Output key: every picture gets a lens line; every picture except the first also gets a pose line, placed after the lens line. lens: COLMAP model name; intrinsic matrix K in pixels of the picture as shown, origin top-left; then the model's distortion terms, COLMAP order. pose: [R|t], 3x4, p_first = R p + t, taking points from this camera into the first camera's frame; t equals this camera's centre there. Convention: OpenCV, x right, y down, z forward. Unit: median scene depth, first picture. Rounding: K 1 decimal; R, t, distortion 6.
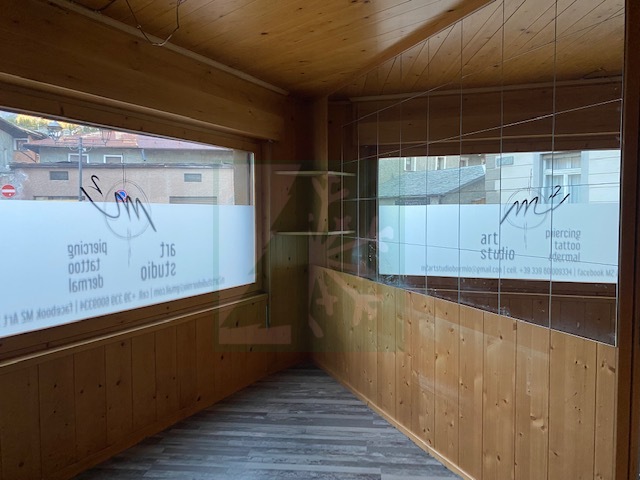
lens RADIAL K [[479.8, 0, 320.0], [0, 479.8, 240.0], [0, 0, 1]] dist [0.056414, -0.055556]
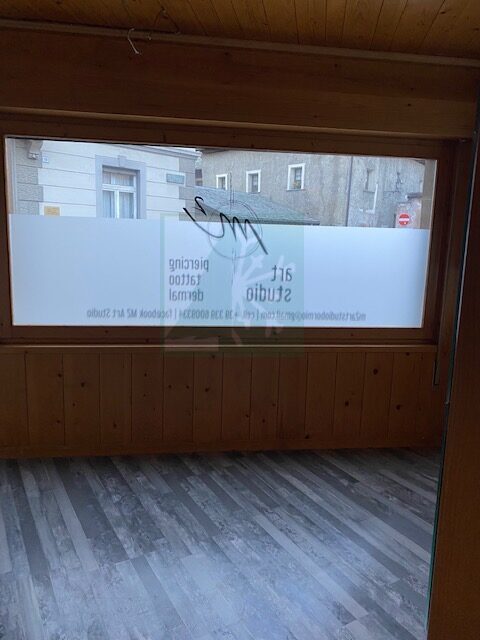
lens RADIAL K [[490.4, 0, 263.8], [0, 490.4, 310.7], [0, 0, 1]] dist [0.068309, -0.058546]
pose [[0.599923, 0.143118, -0.787153, 0.464759], [-0.080562, 0.989676, 0.118541, -0.021203], [0.795991, -0.007701, 0.605259, 0.400650]]
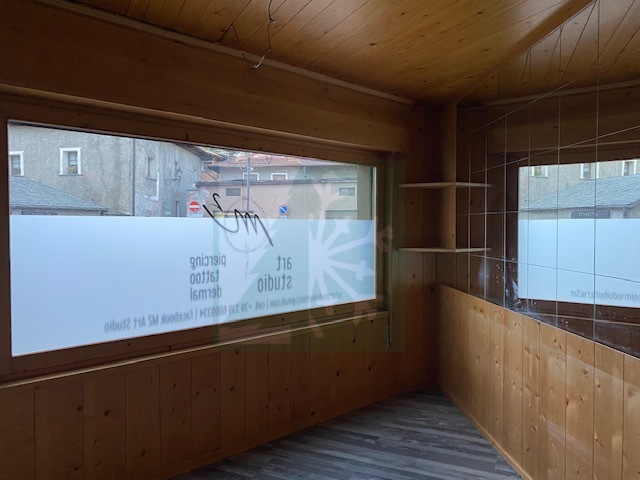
lens RADIAL K [[479.8, 0, 320.0], [0, 479.8, 240.0], [0, 0, 1]] dist [0.056414, -0.055556]
pose [[0.946765, 0.014067, -0.321619, 0.091623], [-0.022318, 0.999509, -0.021982, -0.009436], [0.321152, 0.027990, 0.946614, 0.051923]]
